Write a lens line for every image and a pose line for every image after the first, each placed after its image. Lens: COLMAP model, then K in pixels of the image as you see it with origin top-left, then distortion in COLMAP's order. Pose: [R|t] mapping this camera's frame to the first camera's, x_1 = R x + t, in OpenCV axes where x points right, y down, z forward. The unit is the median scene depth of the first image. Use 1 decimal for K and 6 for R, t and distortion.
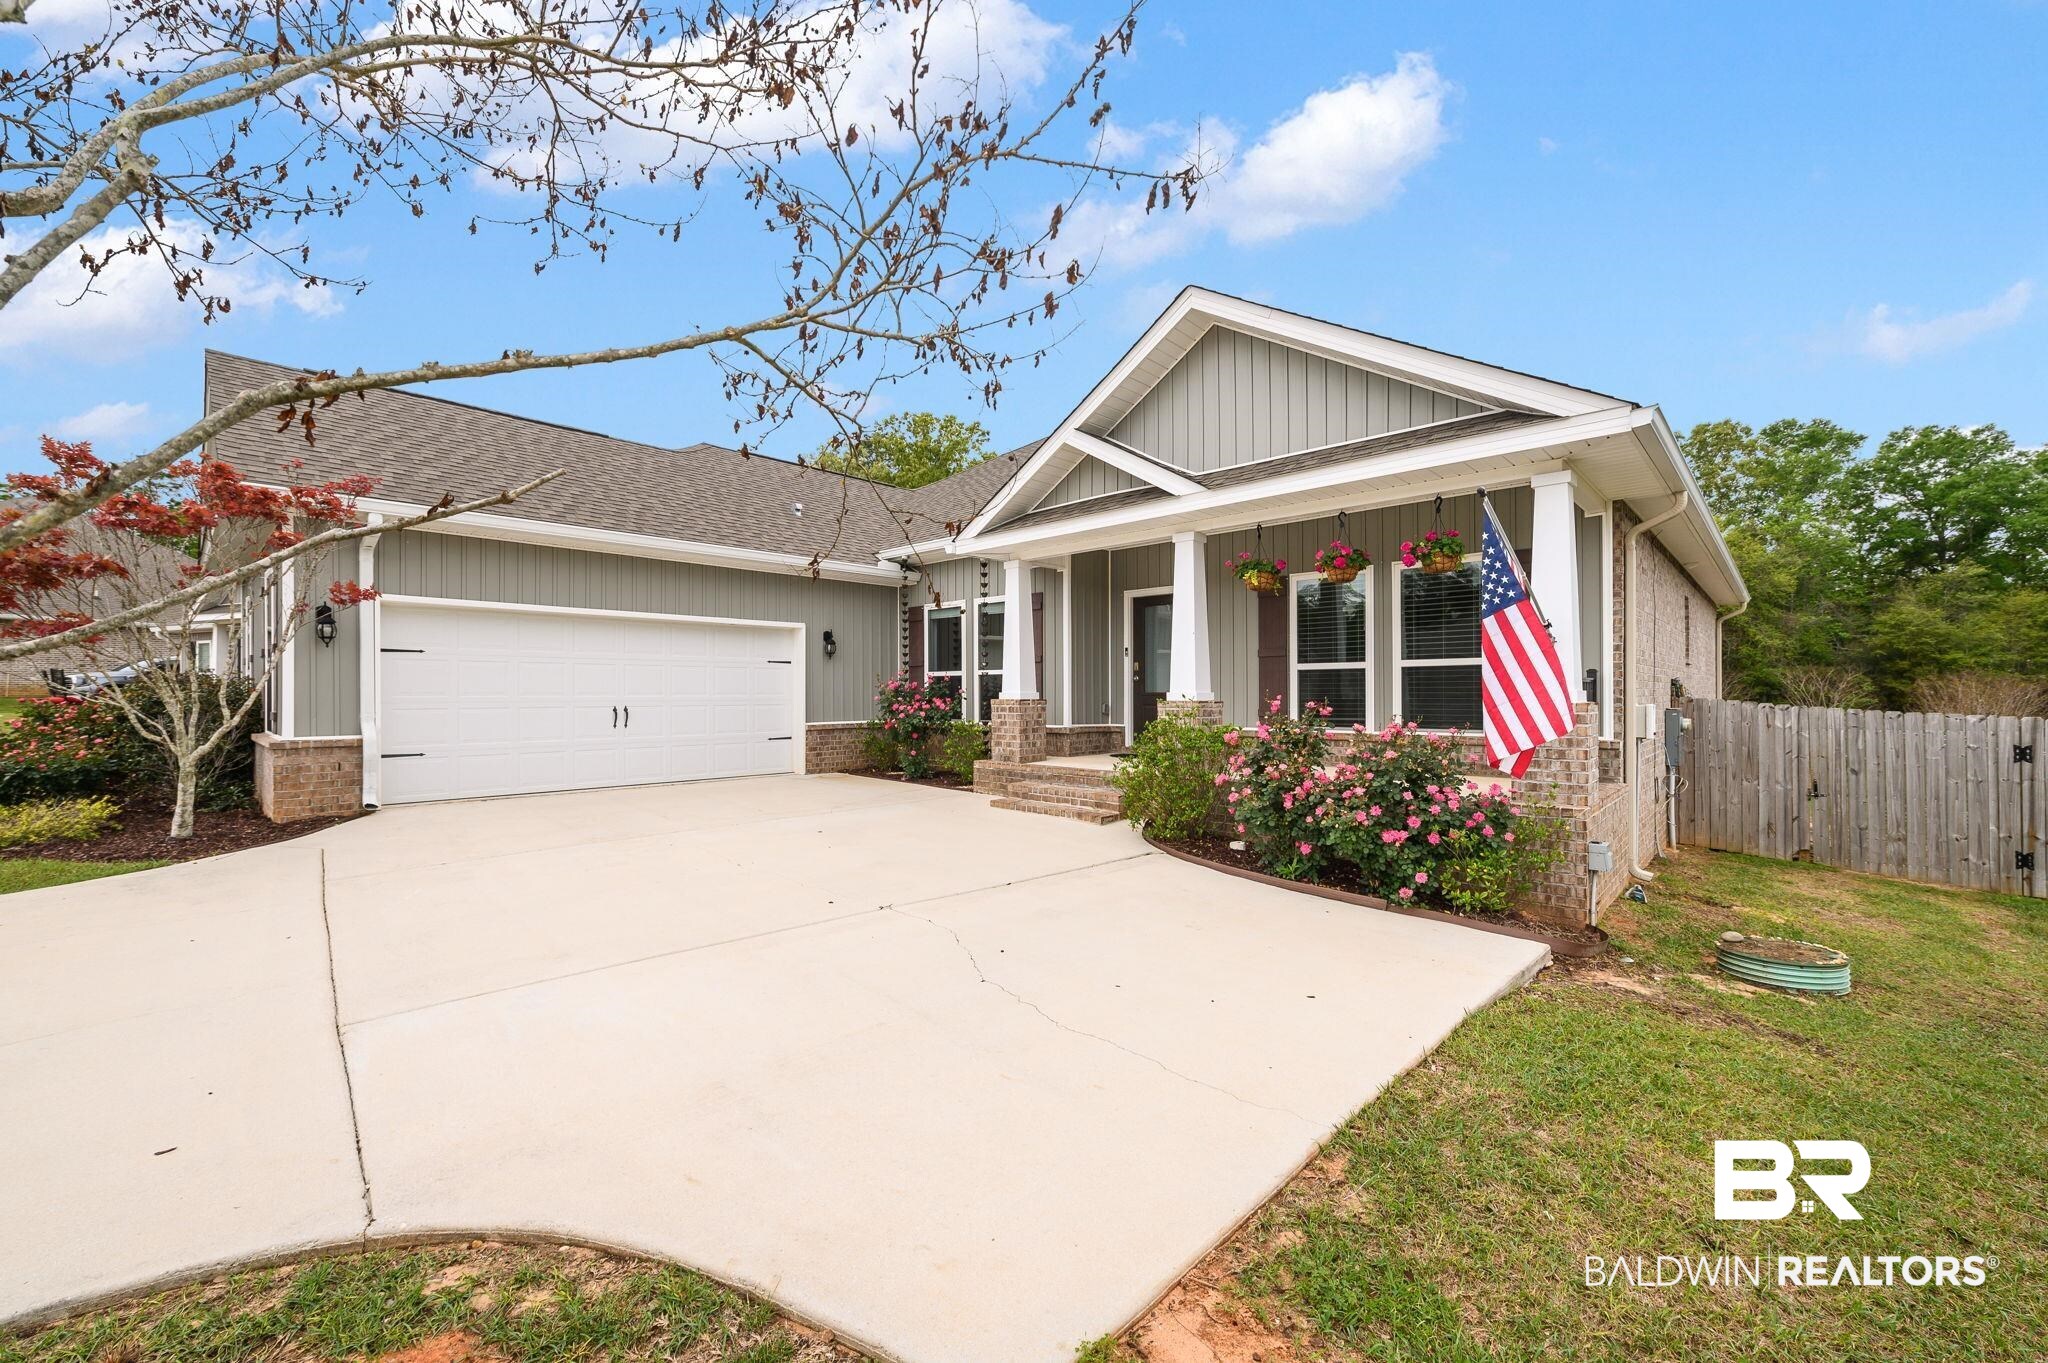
lens RADIAL K [[806.8, 0, 1019.0], [0, 806.8, 693.8], [0, 0, 1]] dist [-0.001823, -0.000849]
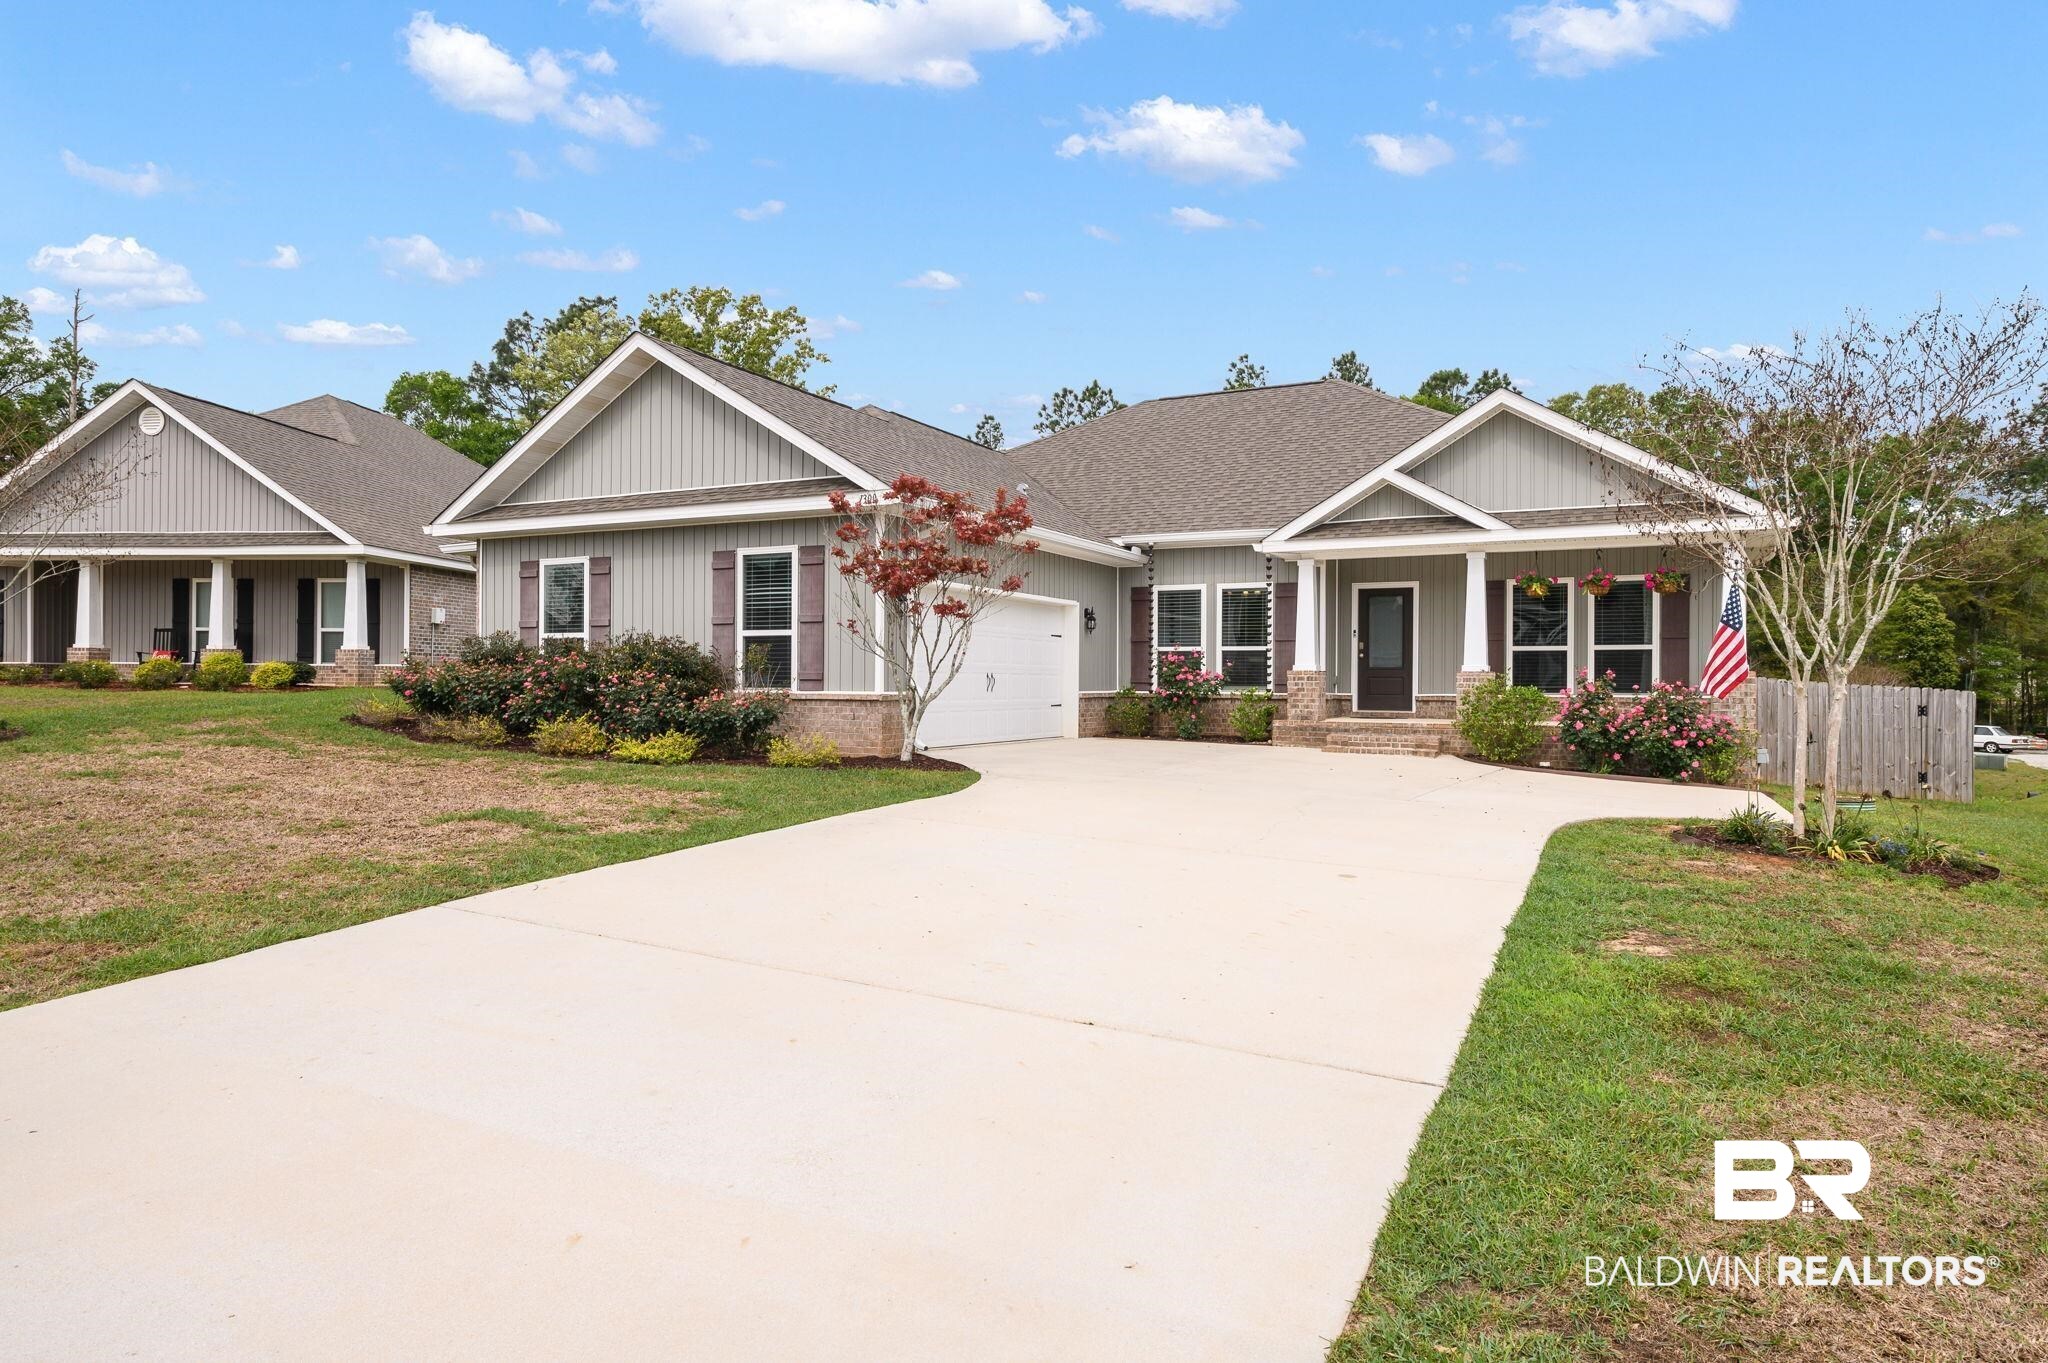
lens RADIAL K [[1182.0, 0, 1026.7], [0, 1182.0, 678.7], [0, 0, 1]] dist [0.004720, -0.000124]
pose [[0.959015, 0.009395, 0.283201, -0.924703], [-0.008671, 0.999955, -0.003812, 0.029424], [-0.283224, 0.001200, 0.959053, -0.620348]]
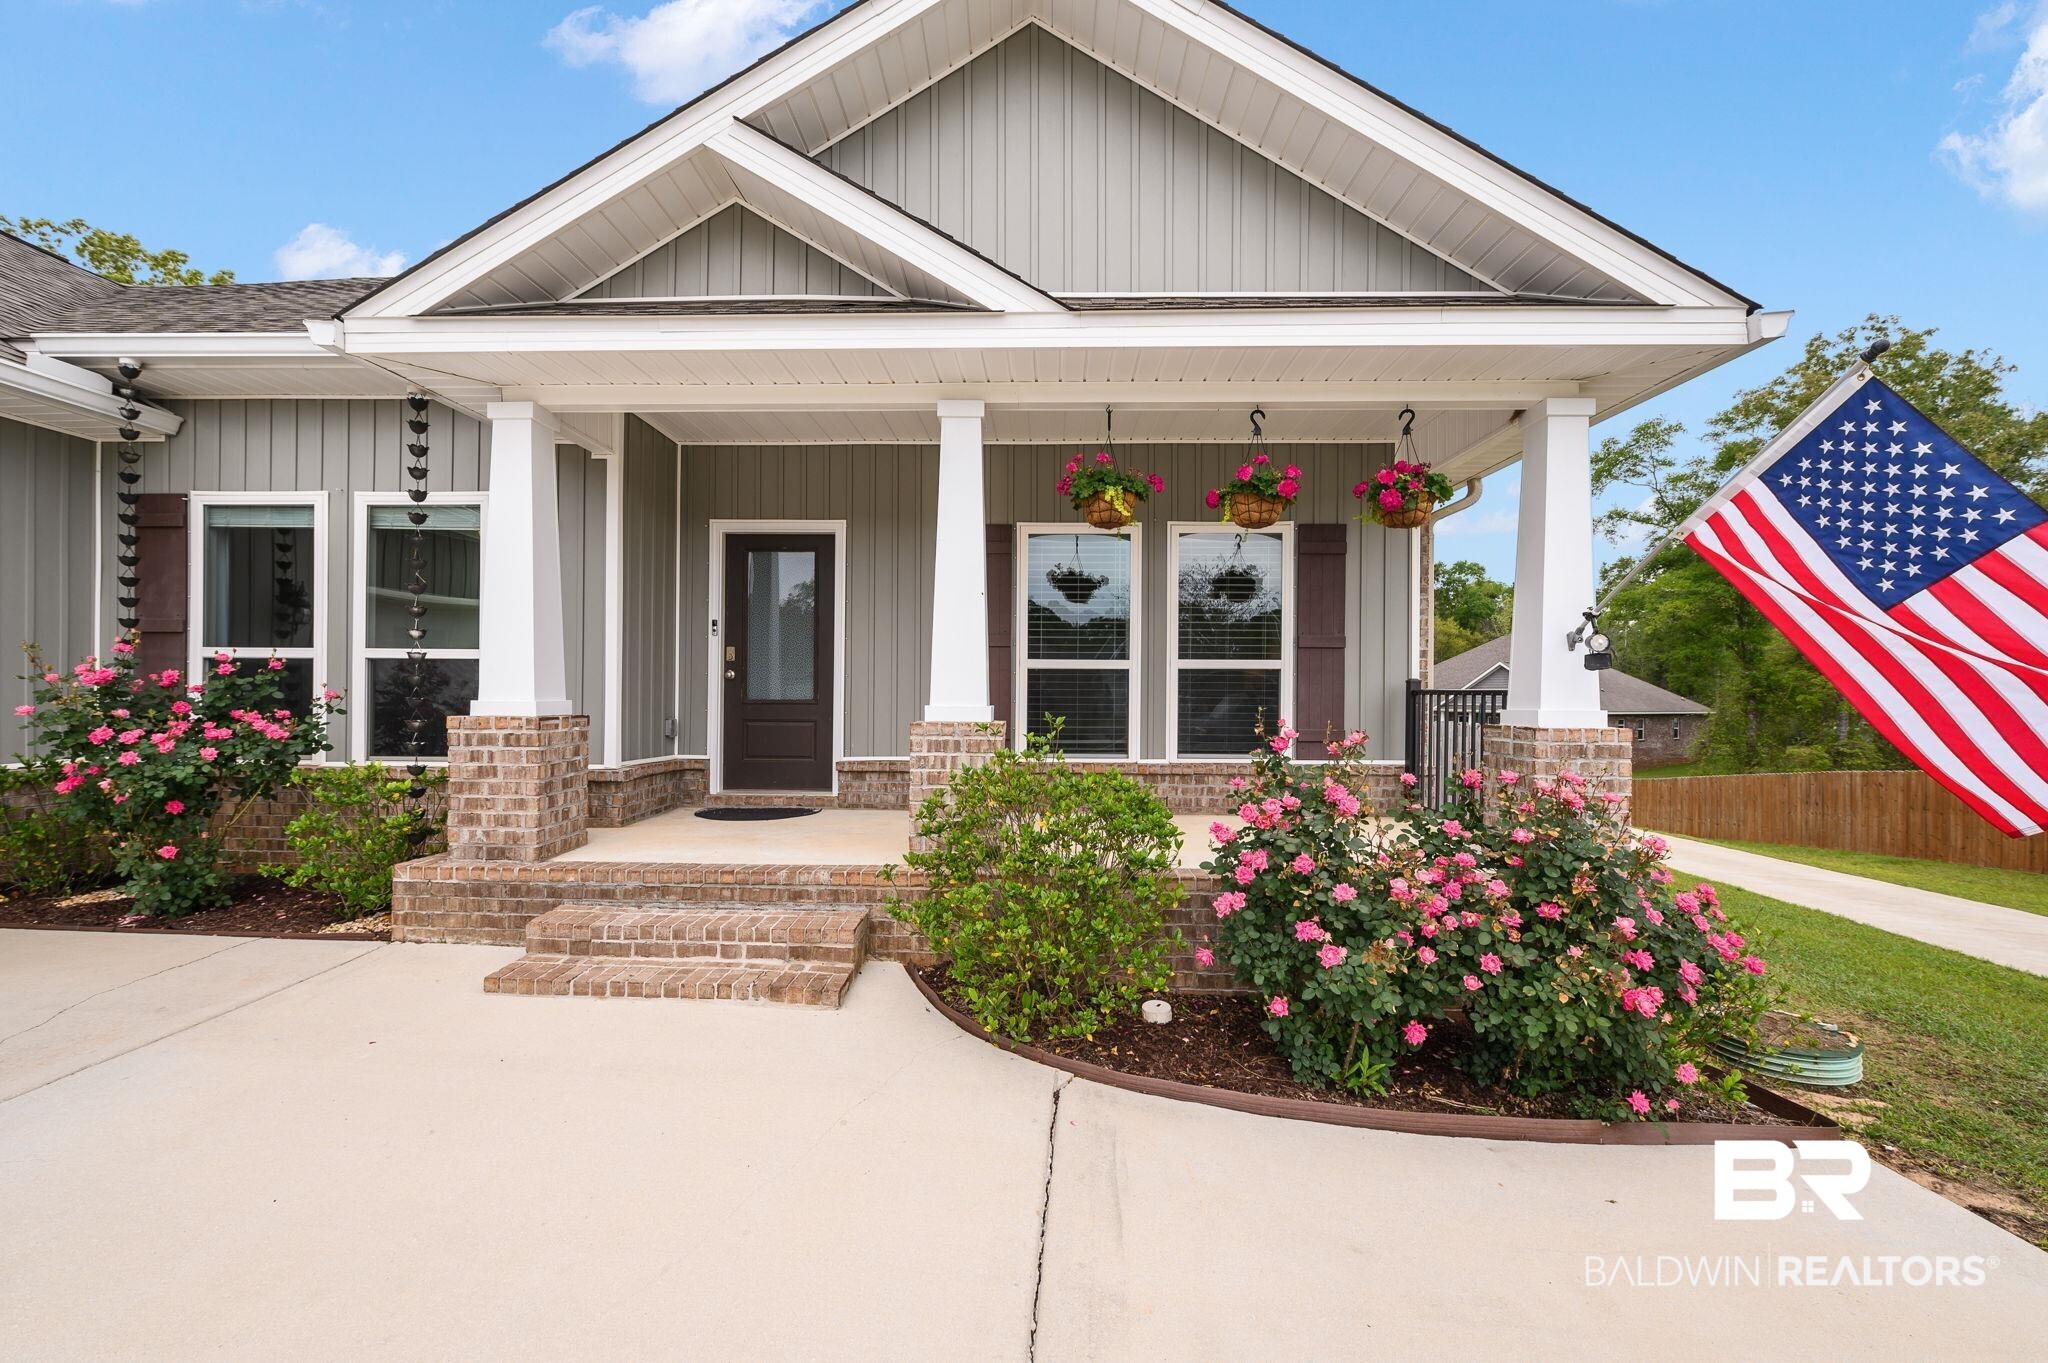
lens RADIAL K [[806.8, 0, 1019.0], [0, 806.8, 693.8], [0, 0, 1]] dist [-0.001823, -0.000849]
pose [[0.742175, 0.007885, 0.670160, -0.095523], [-0.009916, 0.999951, -0.000783, -0.007697], [-0.670133, -0.006064, 0.742216, 0.478680]]
